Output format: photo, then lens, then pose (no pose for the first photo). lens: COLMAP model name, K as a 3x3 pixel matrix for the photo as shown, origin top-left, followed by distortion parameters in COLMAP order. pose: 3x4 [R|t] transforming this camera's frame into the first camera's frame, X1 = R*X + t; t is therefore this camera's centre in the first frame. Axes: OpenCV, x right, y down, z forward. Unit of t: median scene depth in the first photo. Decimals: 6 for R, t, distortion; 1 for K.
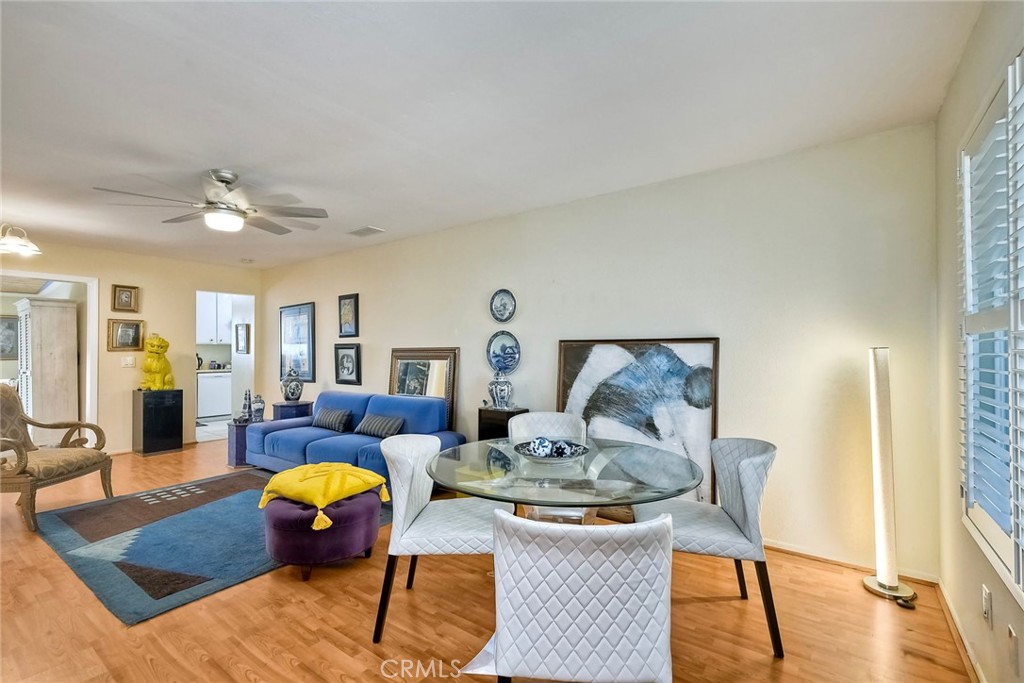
lens RADIAL K [[453.7, 0, 507.7], [0, 453.7, 349.2], [0, 0, 1]] dist [0.001214, 0.000522]
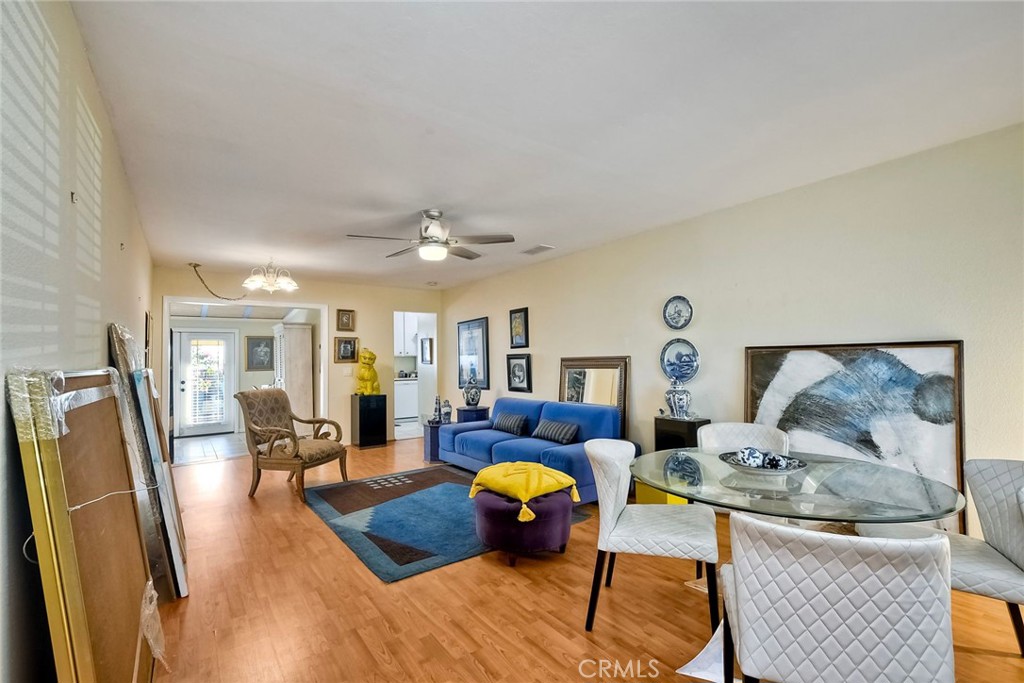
lens RADIAL K [[453.7, 0, 509.1], [0, 453.7, 347.4], [0, 0, 1]] dist [0.001214, 0.000522]
pose [[0.950960, -0.019903, -0.308672, -0.069696], [0.012723, 0.999600, -0.025257, -0.001602], [0.309052, 0.020091, 0.950833, -0.056649]]
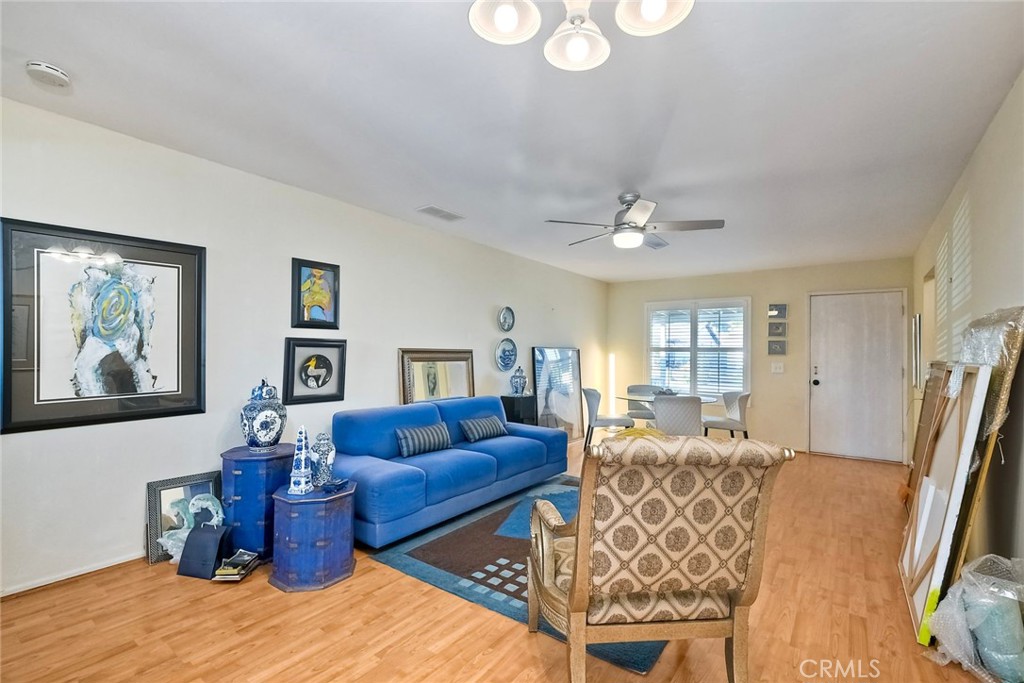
lens RADIAL K [[453.7, 0, 510.6], [0, 453.7, 347.3], [0, 0, 1]] dist [0.001214, 0.000522]
pose [[-0.009111, 0.016068, 0.999829, -1.693984], [-0.017028, 0.999723, -0.016222, 0.009536], [-0.999813, -0.017173, -0.008835, 1.253774]]
